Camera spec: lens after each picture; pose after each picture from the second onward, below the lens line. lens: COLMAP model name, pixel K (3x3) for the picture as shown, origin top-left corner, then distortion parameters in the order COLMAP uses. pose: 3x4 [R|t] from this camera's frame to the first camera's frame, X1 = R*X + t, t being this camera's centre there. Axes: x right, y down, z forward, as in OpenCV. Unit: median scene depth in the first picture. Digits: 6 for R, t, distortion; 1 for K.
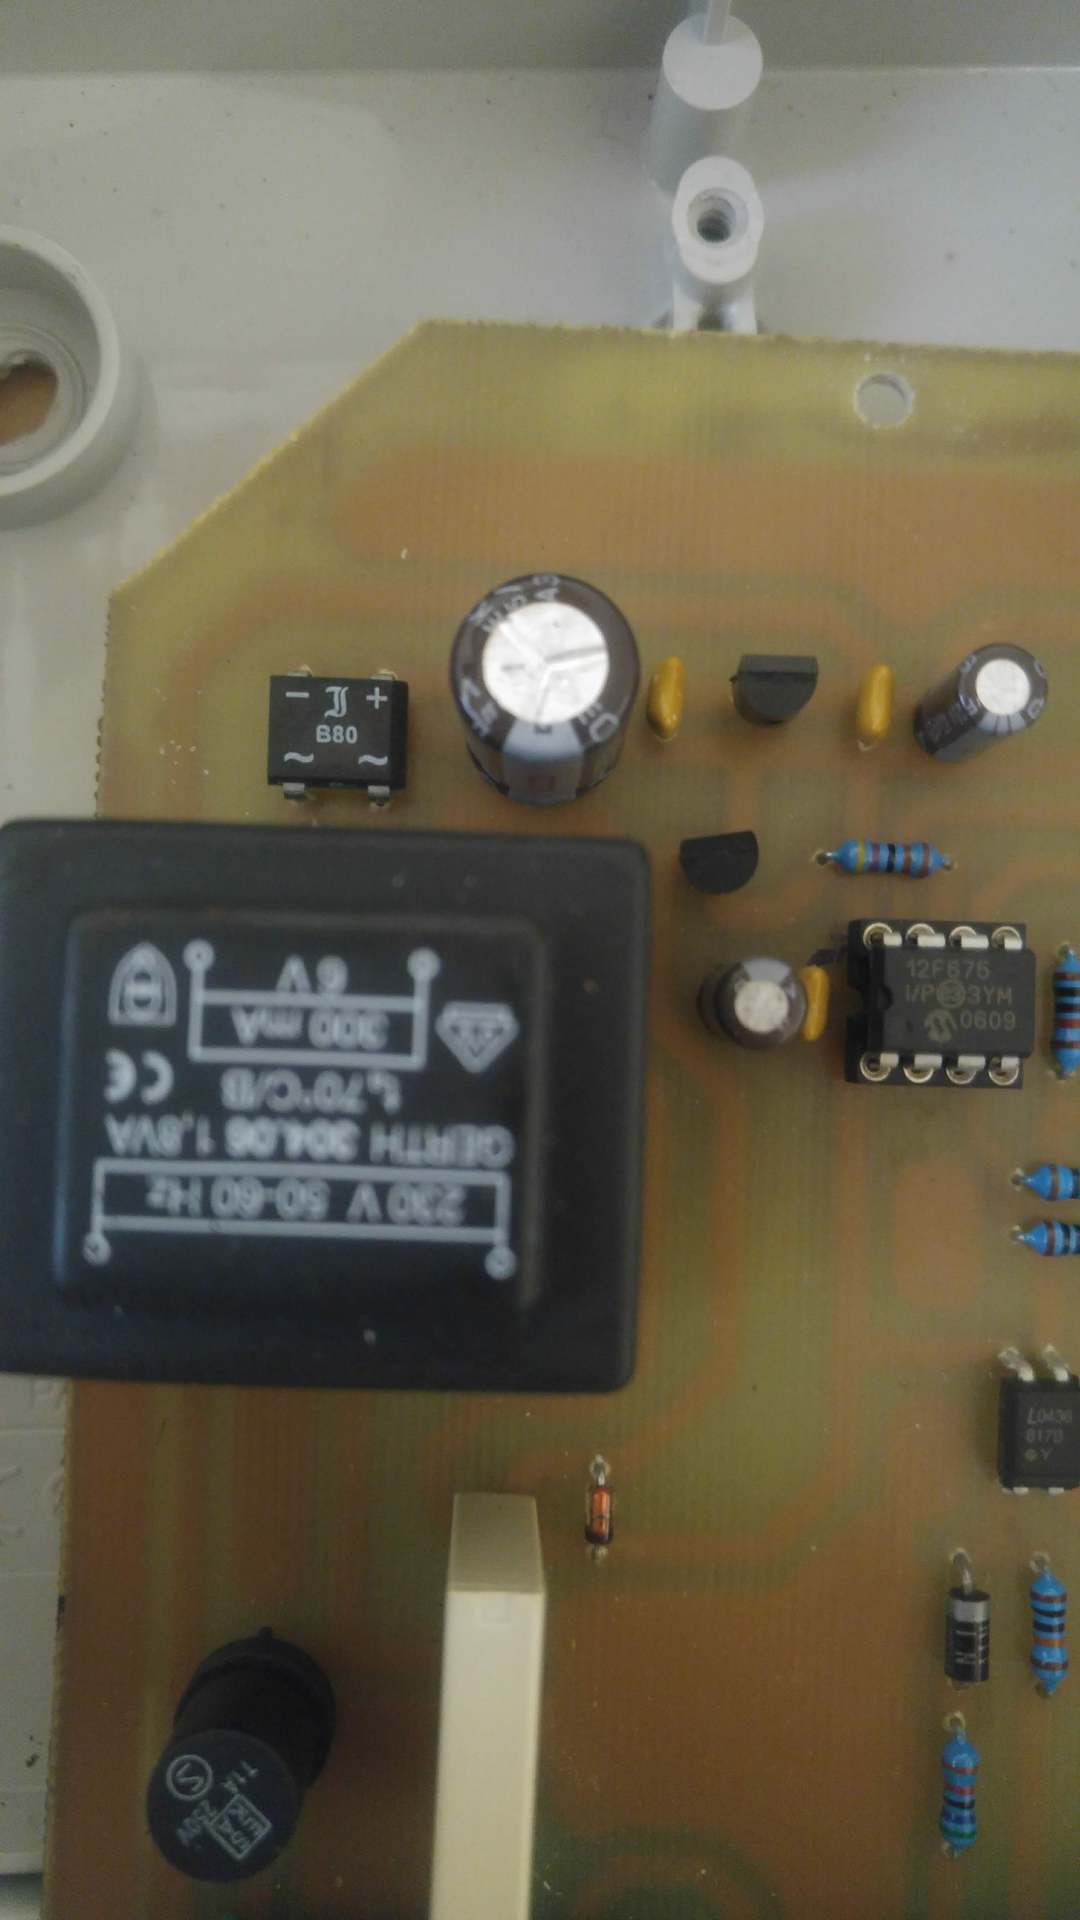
lens RADIAL K [[1486.9, 0, 542.2], [0, 1486.9, 1036.0], [0, 0, 1]] dist [0.244910, -0.376305]
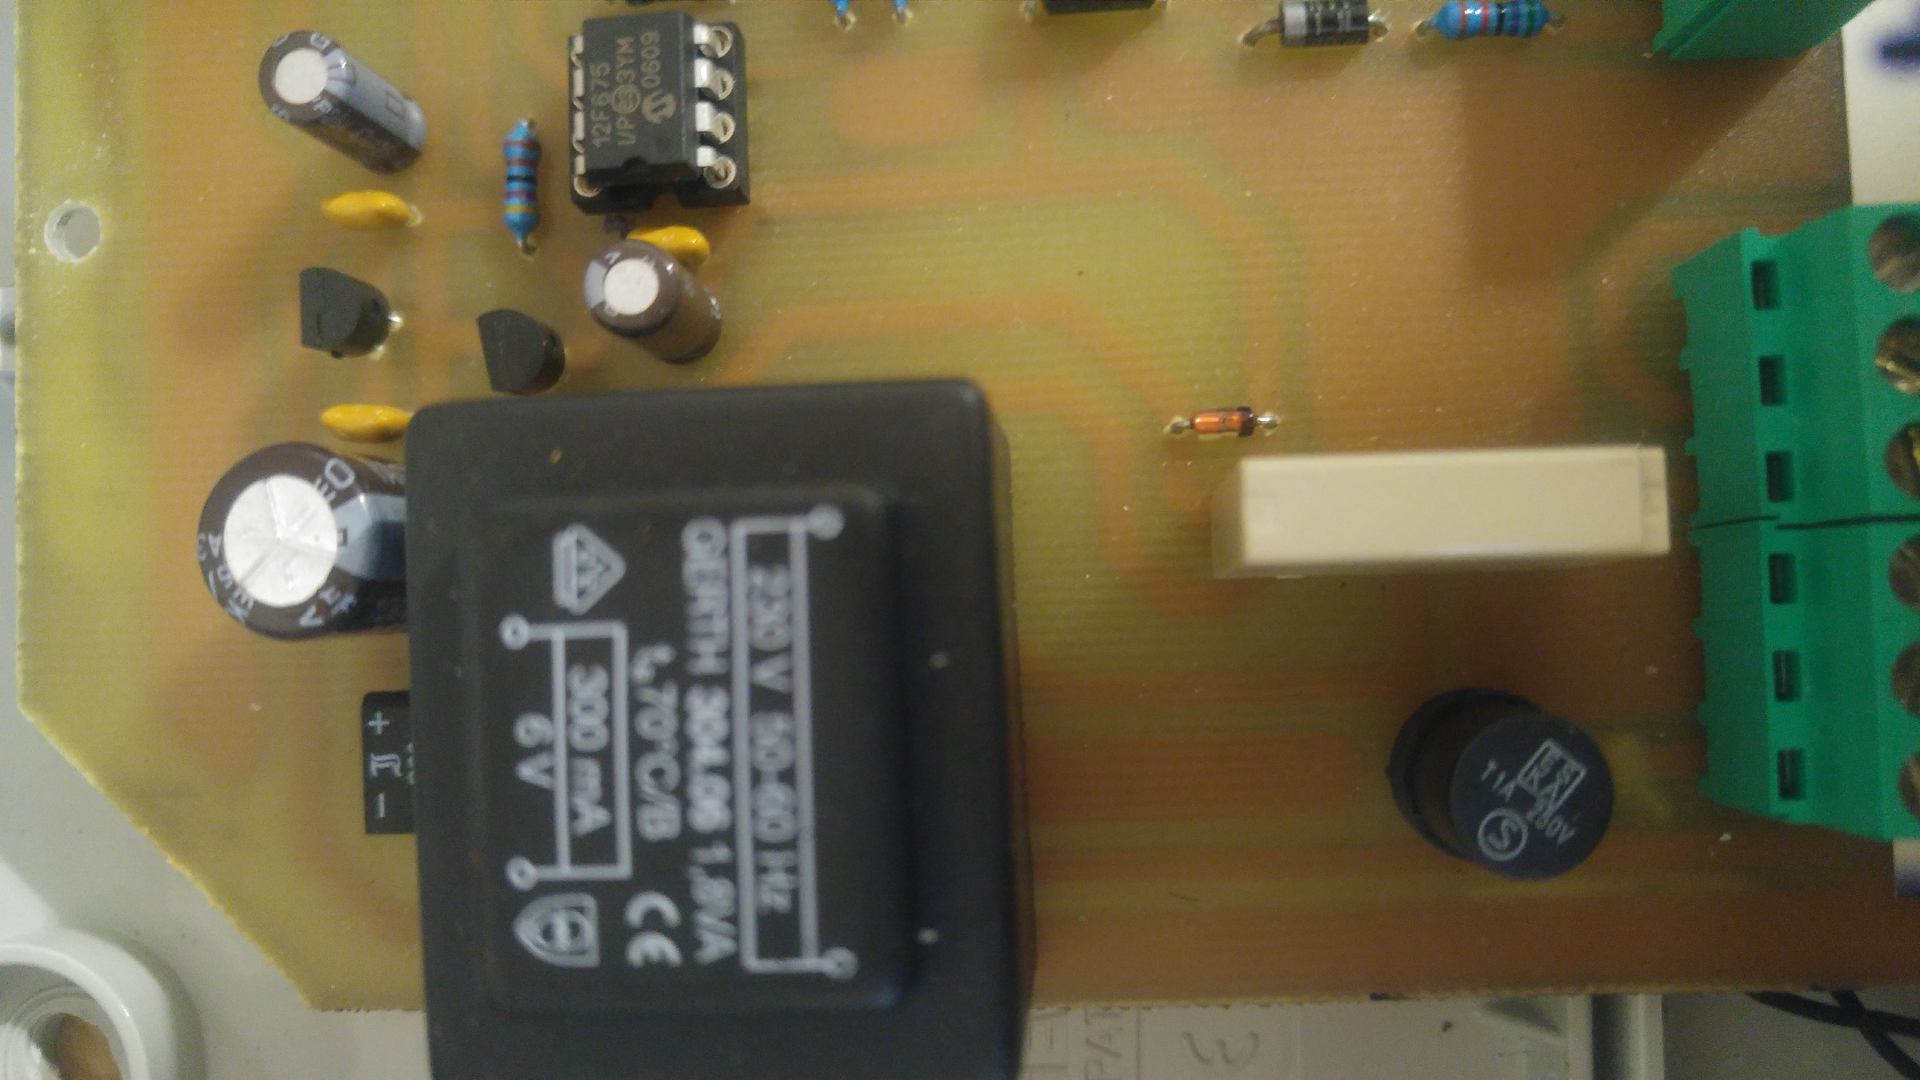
lens RADIAL K [[1528.5, 0, 950.9], [0, 1528.5, 511.1], [0, 0, 1]] dist [0.163306, -0.424989]
pose [[-0.077159, -0.995478, 0.055402, -0.066782], [0.993548, -0.081404, -0.078965, 0.255503], [0.083118, 0.048952, 0.995337, 0.052782]]
